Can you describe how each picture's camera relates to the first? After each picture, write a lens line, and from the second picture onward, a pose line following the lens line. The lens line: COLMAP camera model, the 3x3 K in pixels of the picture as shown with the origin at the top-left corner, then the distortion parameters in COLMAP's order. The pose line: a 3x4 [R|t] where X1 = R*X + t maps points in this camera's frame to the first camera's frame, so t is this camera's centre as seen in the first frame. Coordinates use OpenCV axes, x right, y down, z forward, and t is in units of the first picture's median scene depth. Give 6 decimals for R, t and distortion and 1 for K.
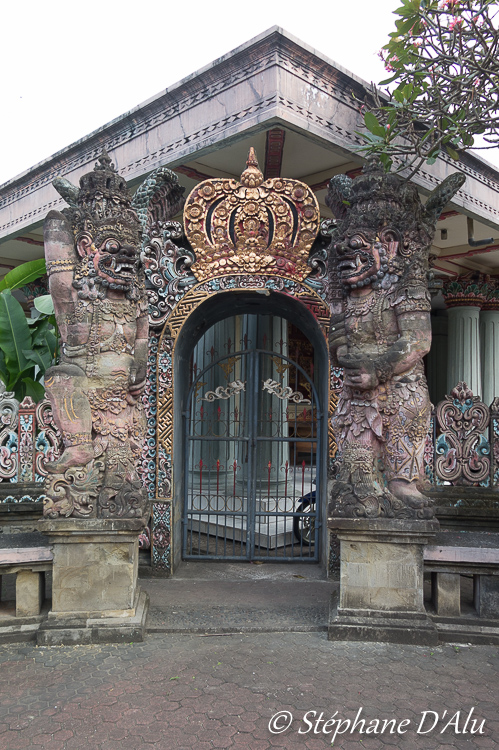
lens RADIAL K [[633.1, 0, 249.5], [0, 633.1, 375.0], [0, 0, 1]] dist [-0.033170, 0.009879]
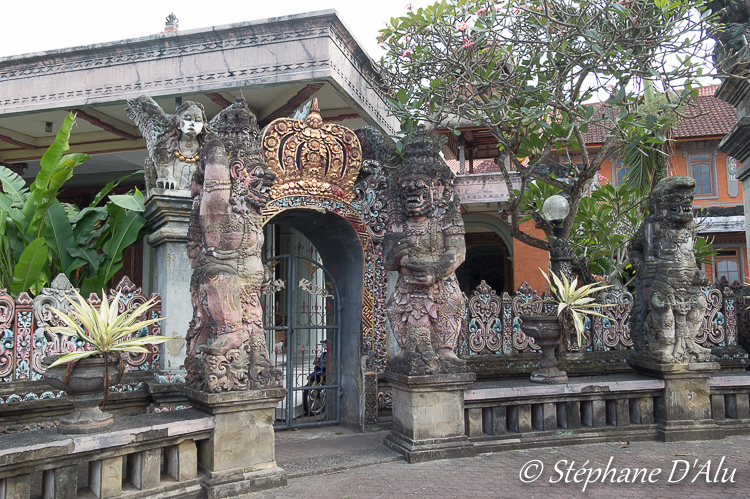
lens RADIAL K [[633.1, 0, 375.1], [0, 633.1, 240.9], [0, 0, 1]] dist [-0.033170, 0.009879]
pose [[0.869334, 0.036444, 0.492879, -0.631384], [-0.010248, 0.998392, -0.055747, 0.001189], [-0.494118, 0.043412, 0.868310, -0.204224]]
